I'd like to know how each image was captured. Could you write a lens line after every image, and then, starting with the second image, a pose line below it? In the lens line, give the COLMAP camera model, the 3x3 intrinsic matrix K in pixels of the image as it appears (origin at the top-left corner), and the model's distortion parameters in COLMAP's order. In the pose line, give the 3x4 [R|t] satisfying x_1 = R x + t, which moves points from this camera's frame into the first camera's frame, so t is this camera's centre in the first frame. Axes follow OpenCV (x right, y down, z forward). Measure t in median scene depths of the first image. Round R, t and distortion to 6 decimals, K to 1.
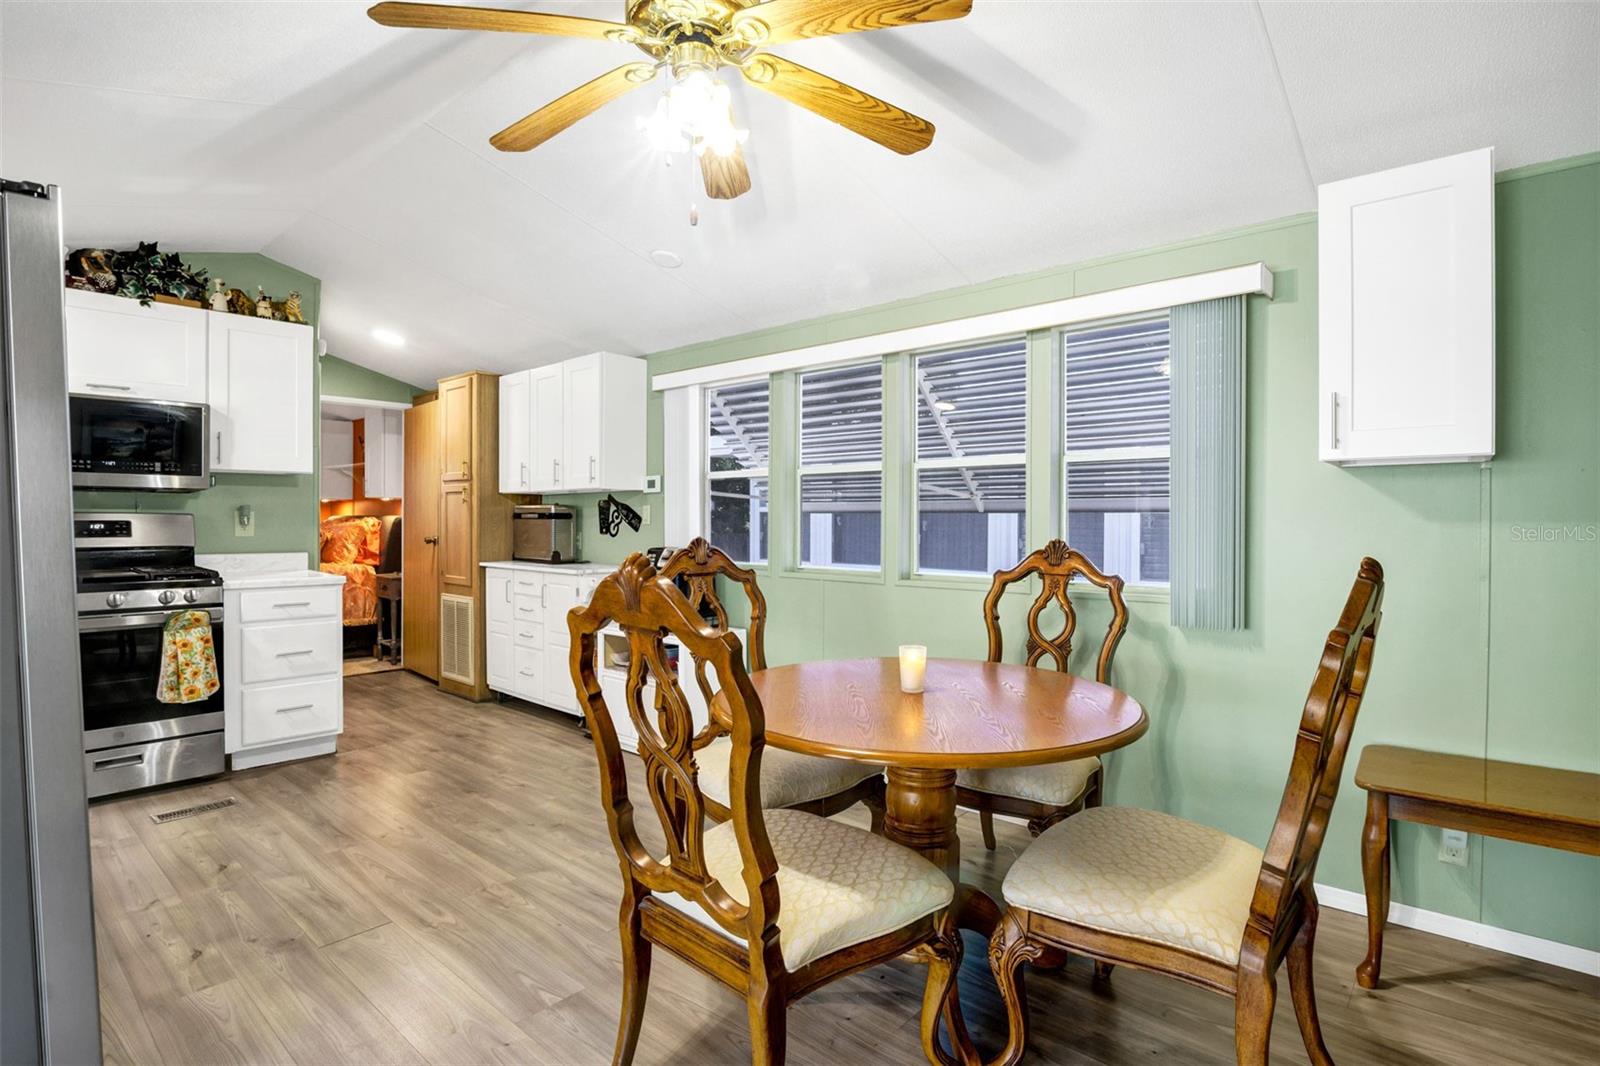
lens RADIAL K [[795.0, 0, 820.8], [0, 795.0, 533.5], [0, 0, 1]] dist [-0.048472, 0.000238]
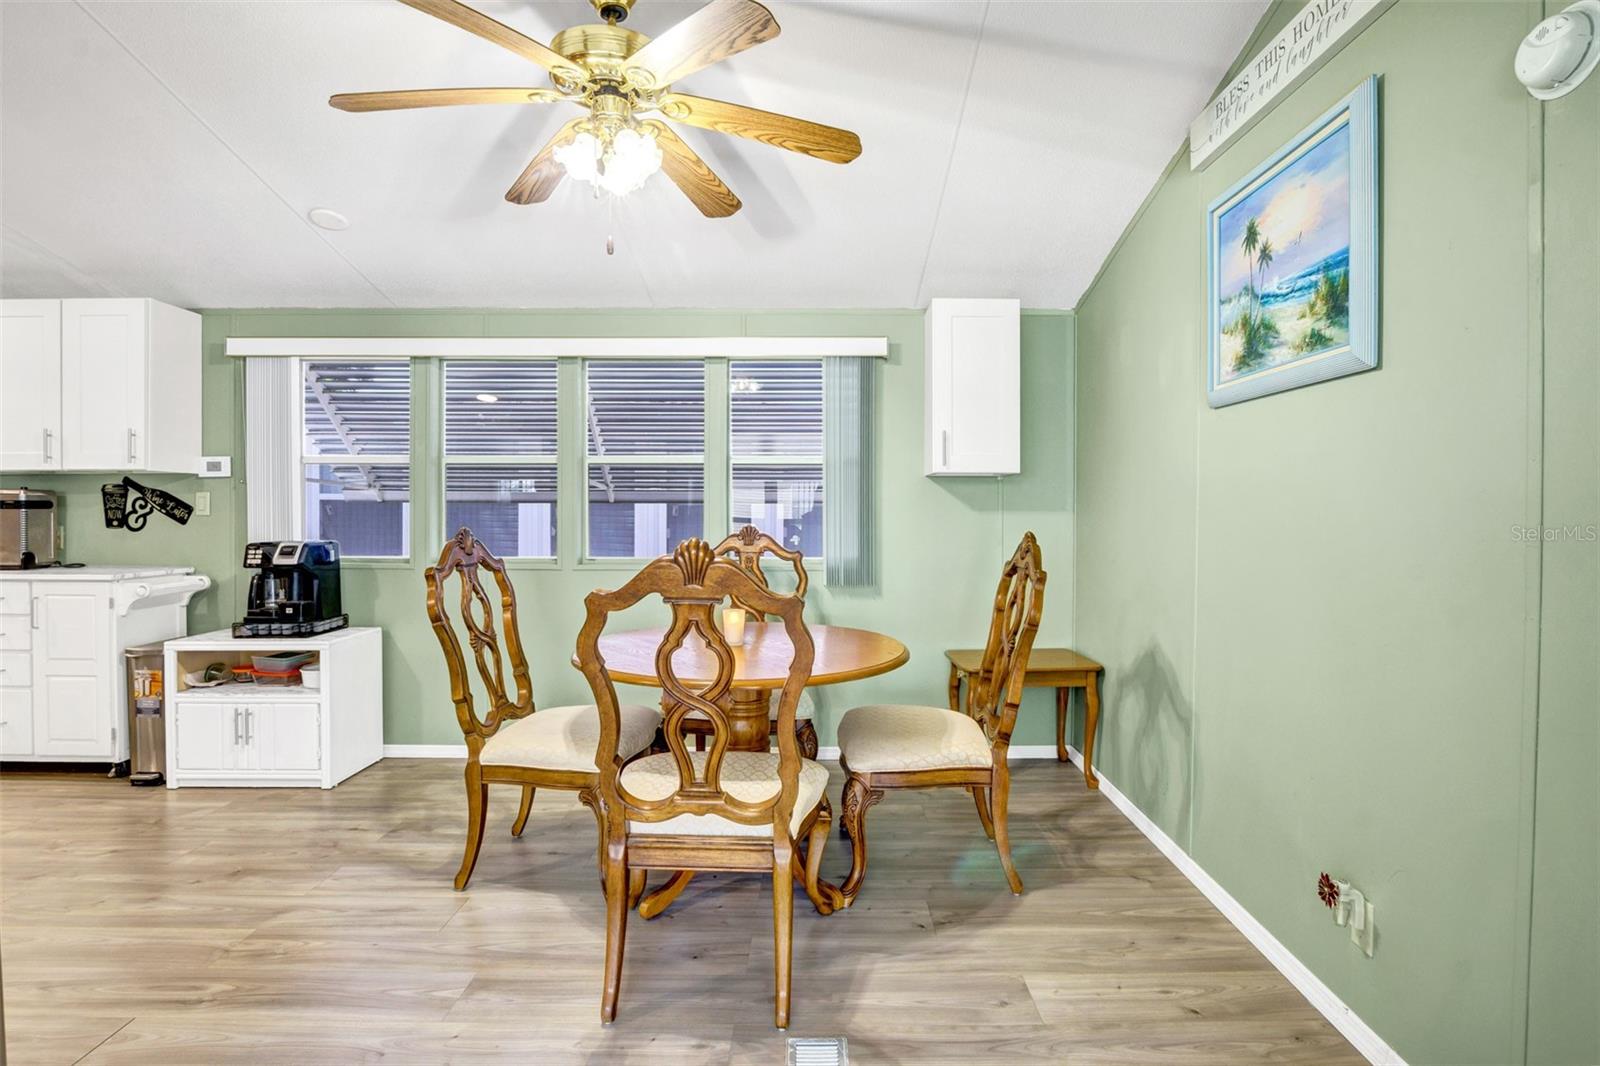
lens RADIAL K [[784.2, 0, 821.6], [0, 784.2, 517.4], [0, 0, 1]] dist [-0.031943, 0.000768]
pose [[0.753162, -0.005835, 0.657809, -0.294379], [0.011055, 0.999932, -0.003787, 0.000927], [-0.657742, 0.010124, 0.753175, -0.024096]]
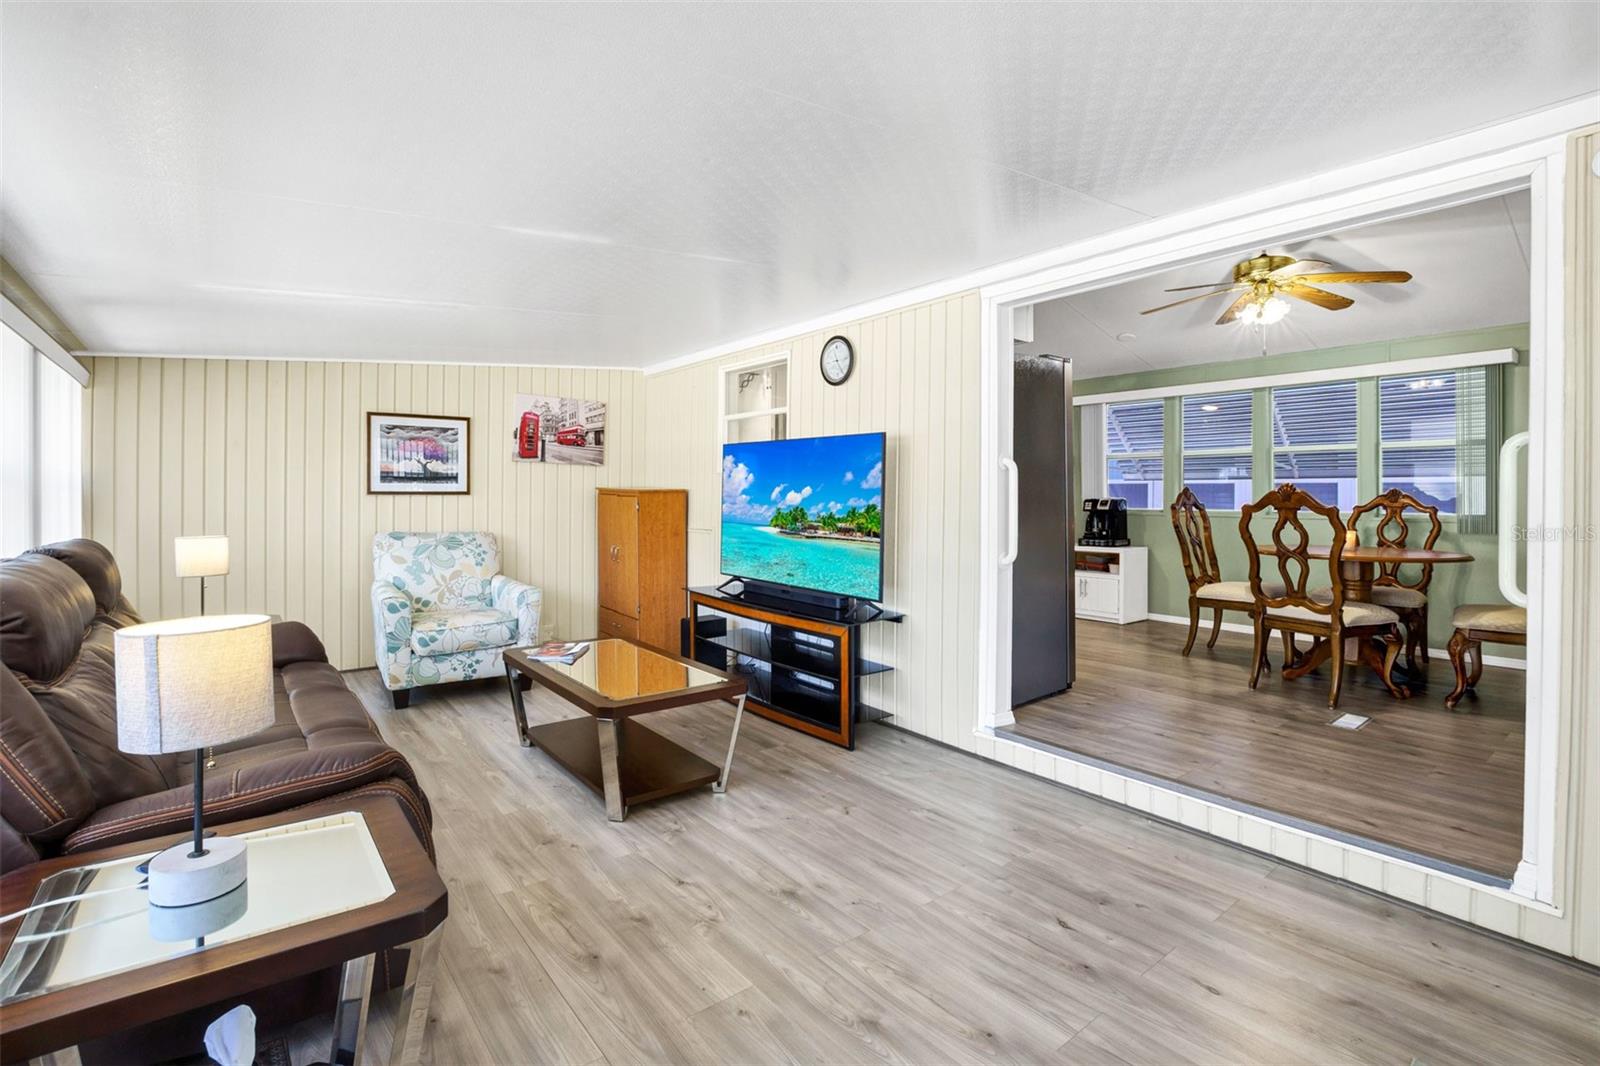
lens RADIAL K [[745.5, 0, 811.3], [0, 745.5, 501.8], [0, 0, 1]] dist [-0.036339, 0.000705]
pose [[0.981746, 0.003507, -0.190163, -0.488452], [-0.005599, 0.999930, -0.010461, 0.043745], [0.190113, 0.011335, 0.981697, -0.680198]]
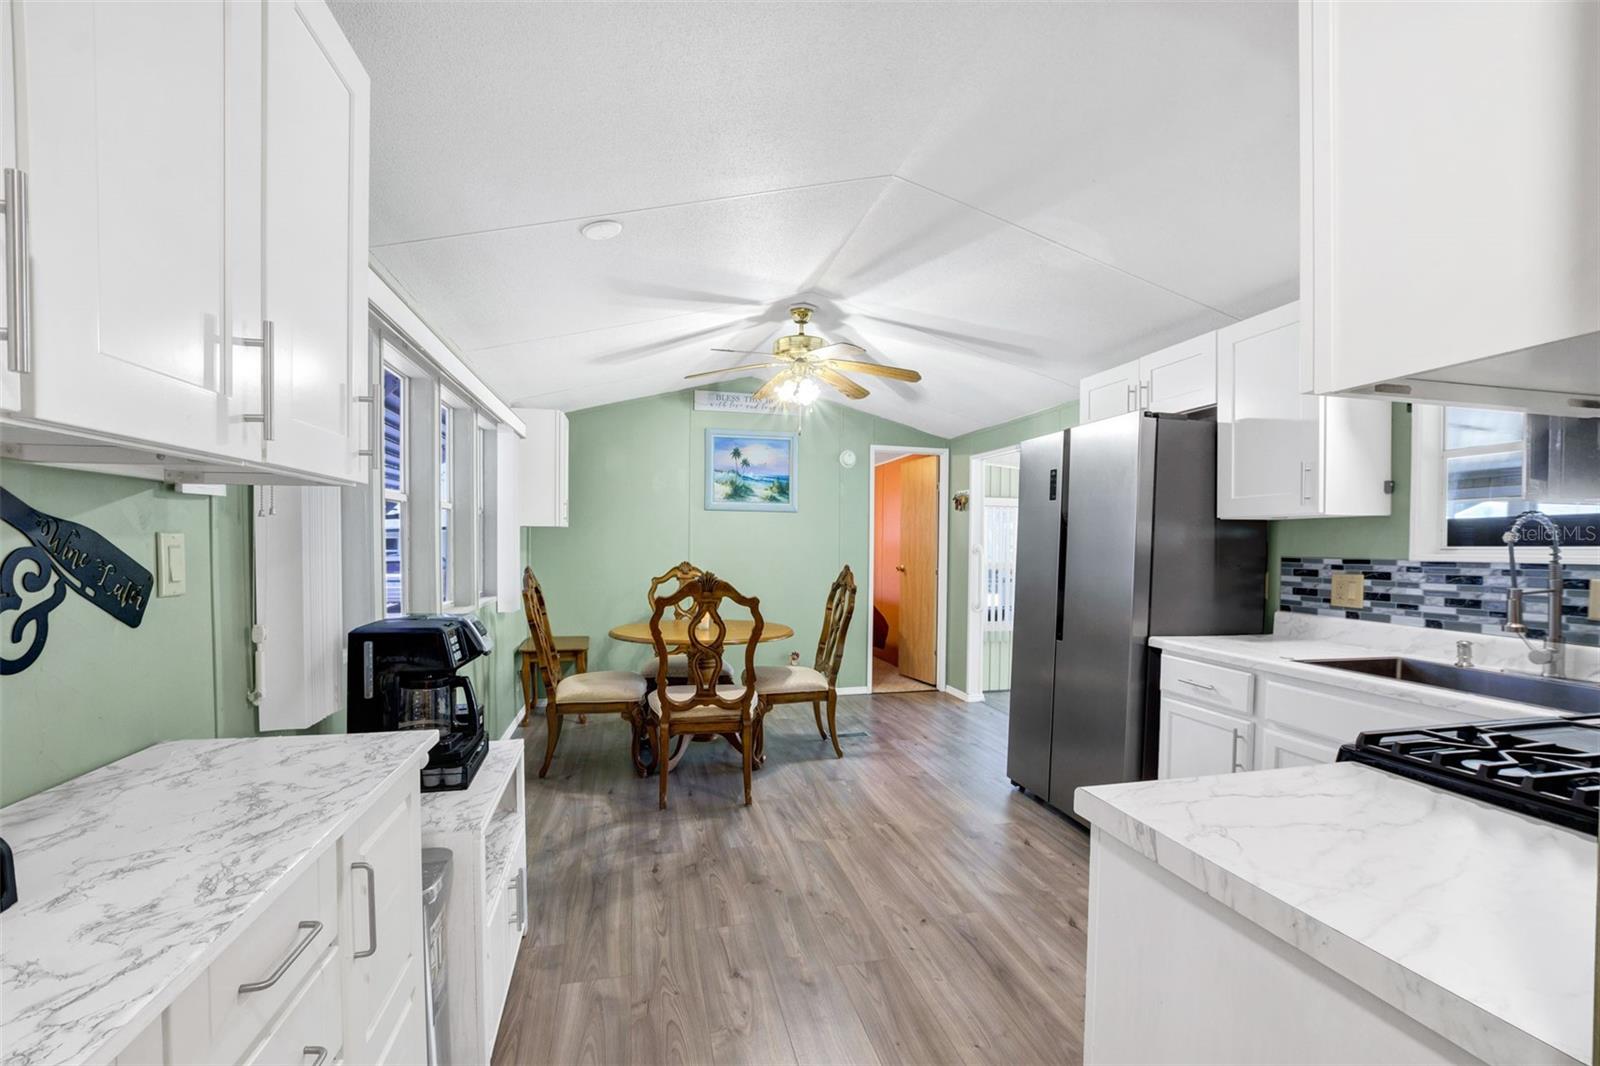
lens RADIAL K [[715.6, 0, 807.7], [0, 715.6, 562.5], [0, 0, 1]] dist [-0.025798, 0.000917]
pose [[-0.809325, -0.028736, 0.586657, -0.651337], [-0.002480, 0.998961, 0.045510, -0.041745], [-0.587355, 0.035377, -0.808556, 1.217738]]
